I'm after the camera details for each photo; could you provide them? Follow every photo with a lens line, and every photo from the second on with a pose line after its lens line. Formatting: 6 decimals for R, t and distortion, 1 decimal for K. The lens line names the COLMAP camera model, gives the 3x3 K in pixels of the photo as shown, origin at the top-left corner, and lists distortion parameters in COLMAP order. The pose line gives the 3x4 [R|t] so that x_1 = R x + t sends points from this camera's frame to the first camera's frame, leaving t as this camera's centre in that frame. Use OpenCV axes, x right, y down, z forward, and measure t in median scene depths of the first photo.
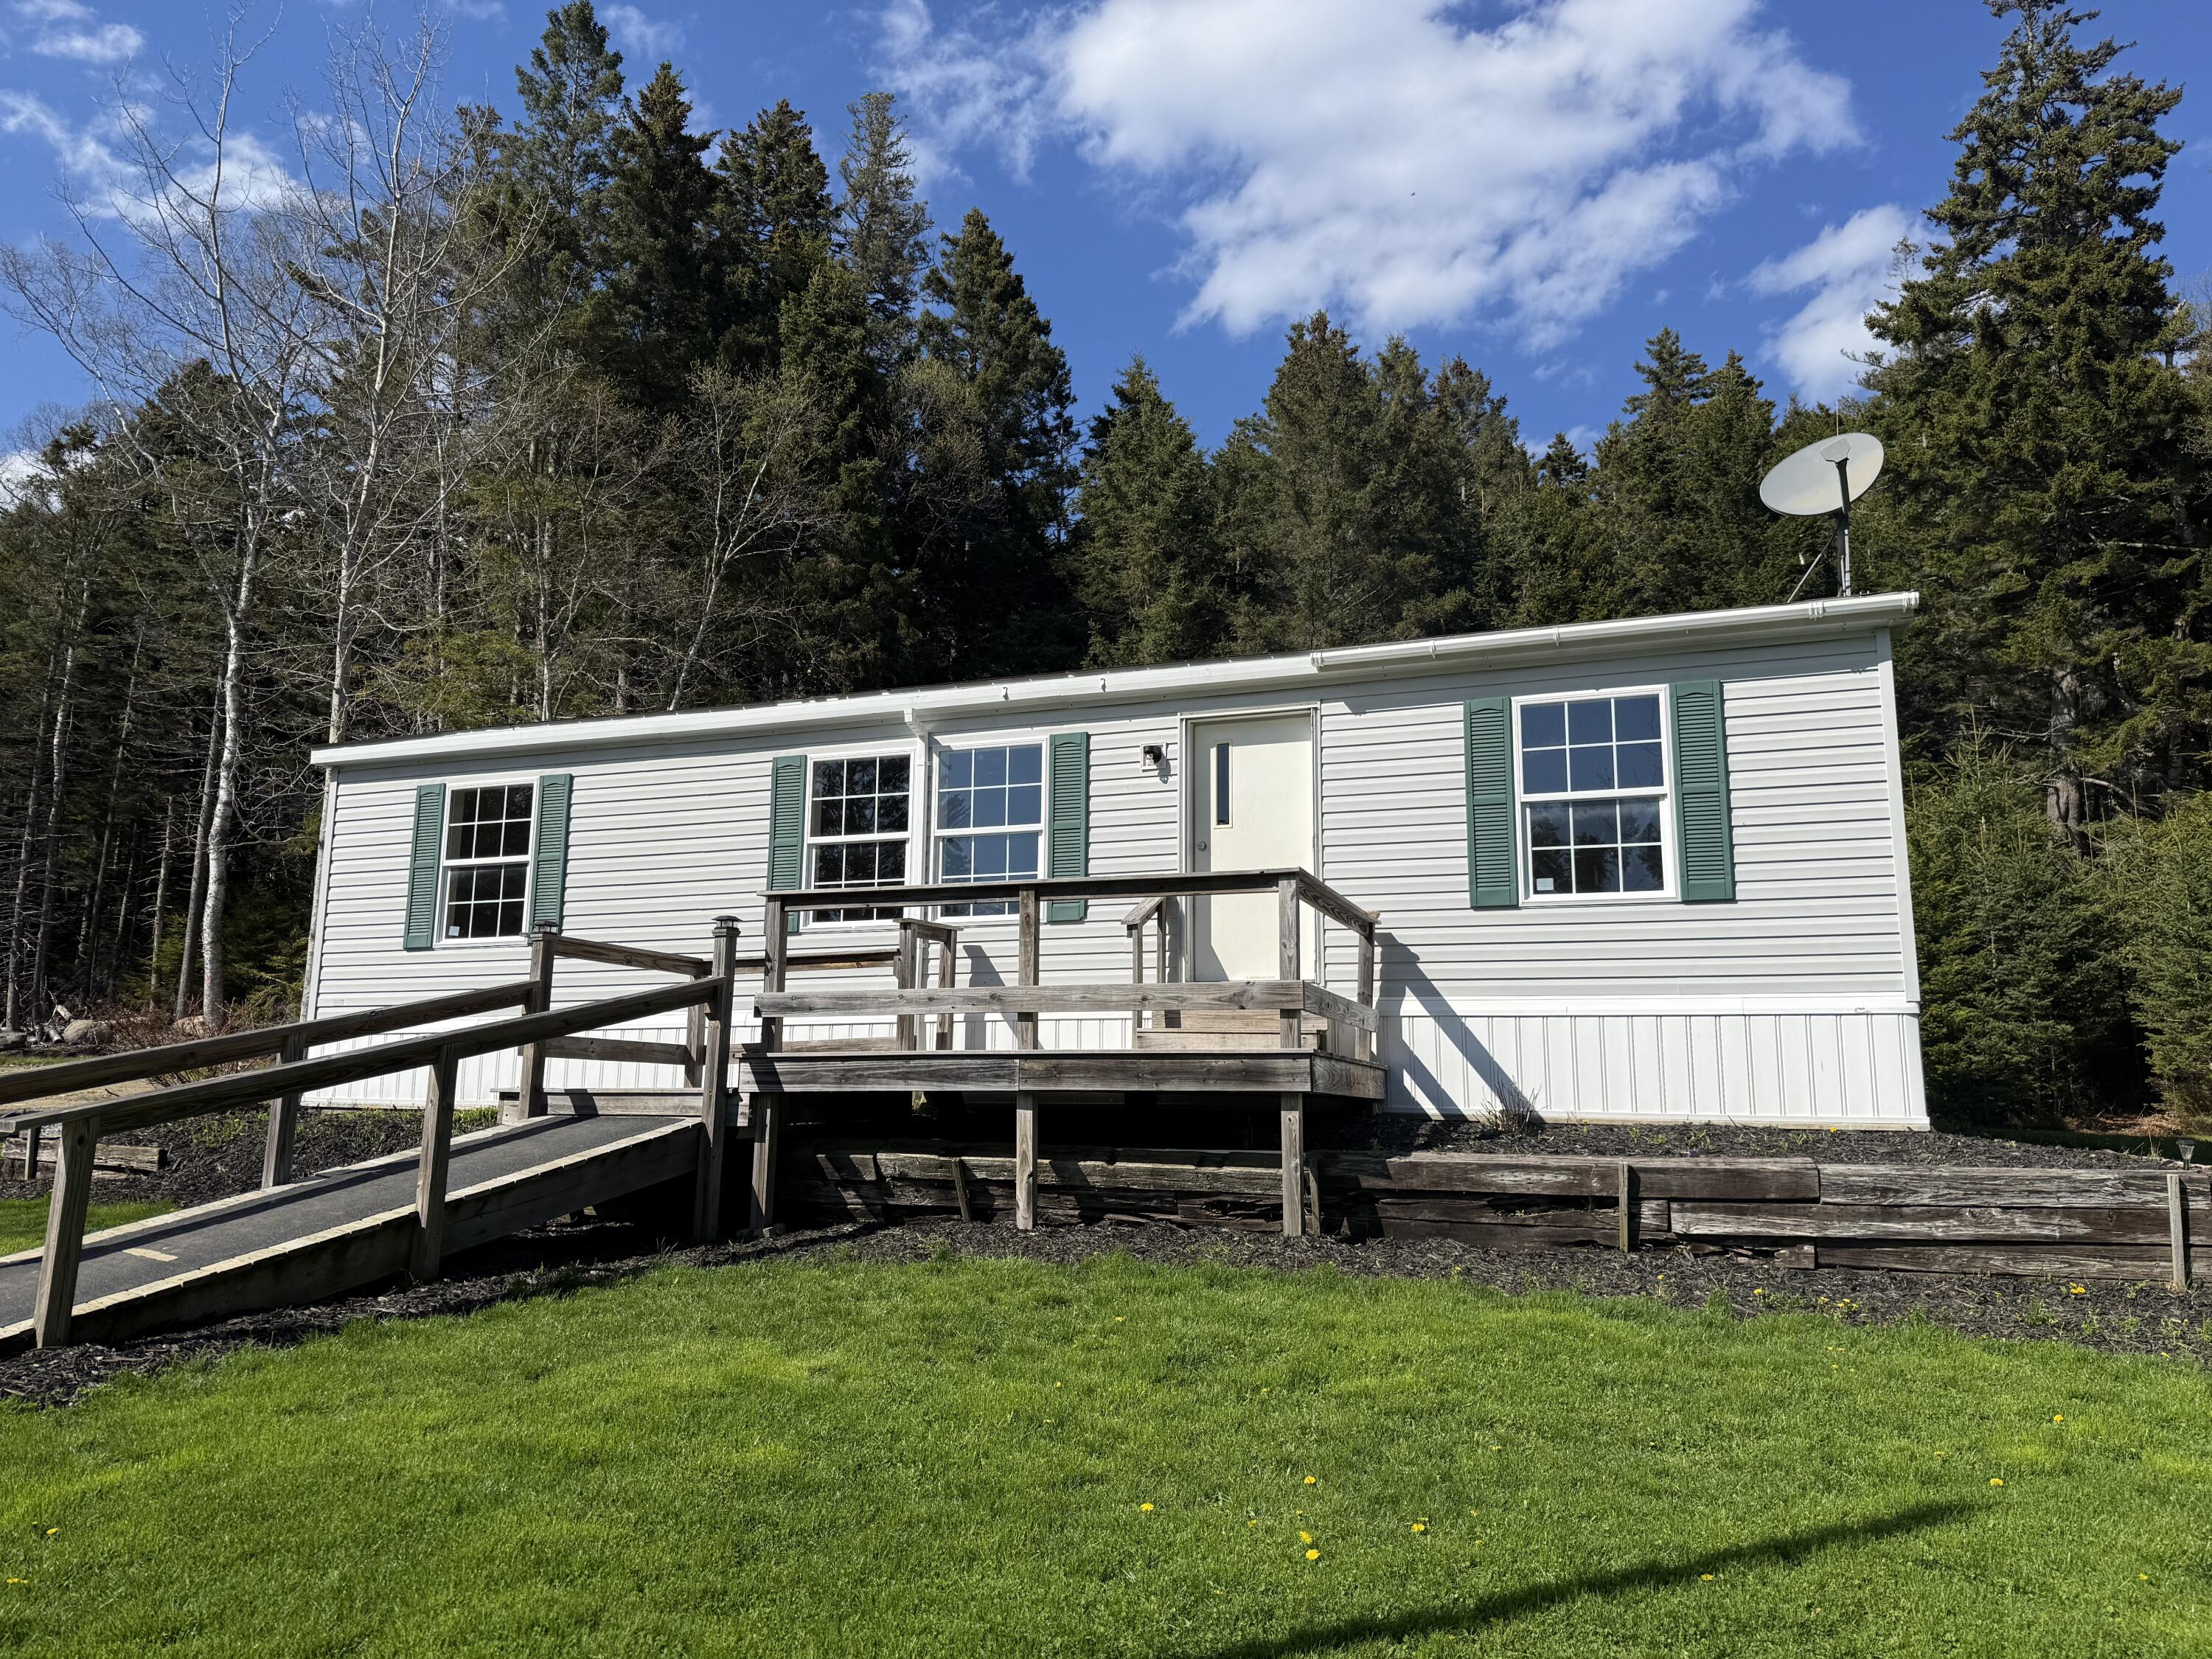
lens RADIAL K [[1552.3, 0, 1106.4], [0, 1552.3, 826.3], [0, 0, 1]] dist [0.019032, -0.000760]
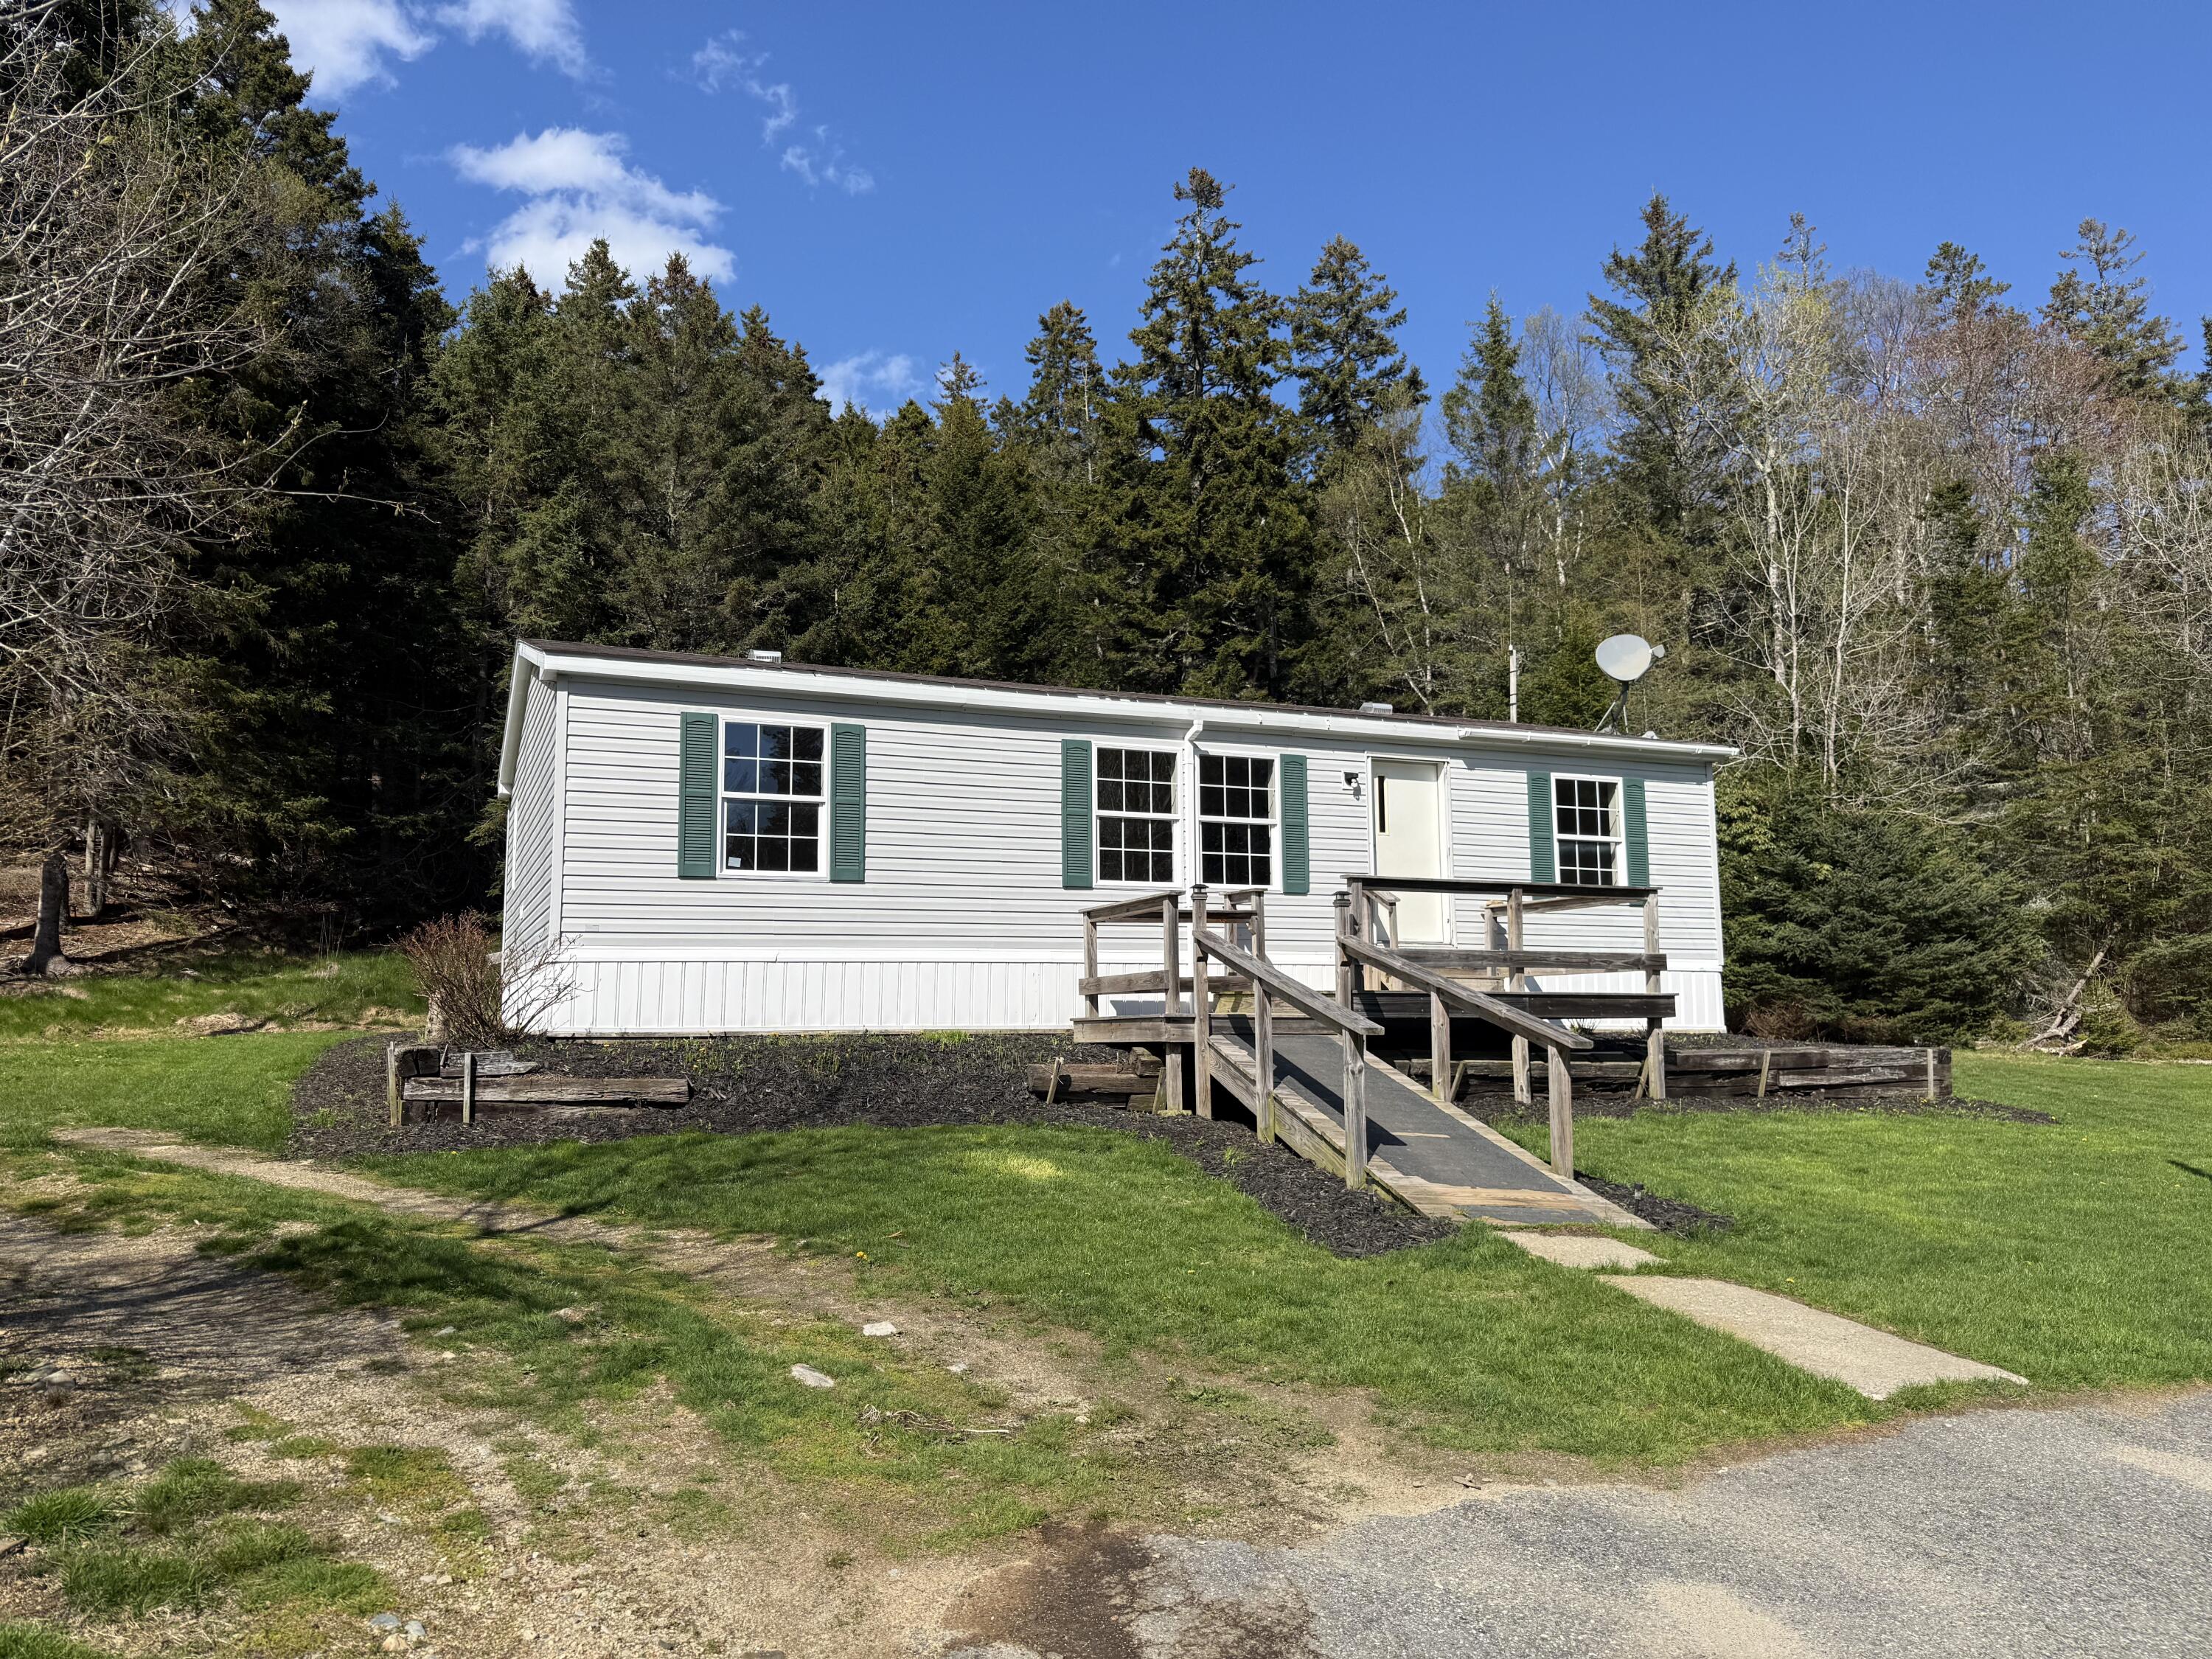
lens RADIAL K [[1177.7, 0, 1089.3], [0, 1177.7, 911.0], [0, 0, 1]] dist [0.004537, 0.000140]
pose [[0.788212, 0.048257, 0.613509, -0.759117], [-0.095819, 0.994386, 0.044890, 0.045211], [-0.607899, -0.094168, 0.788411, 0.272512]]
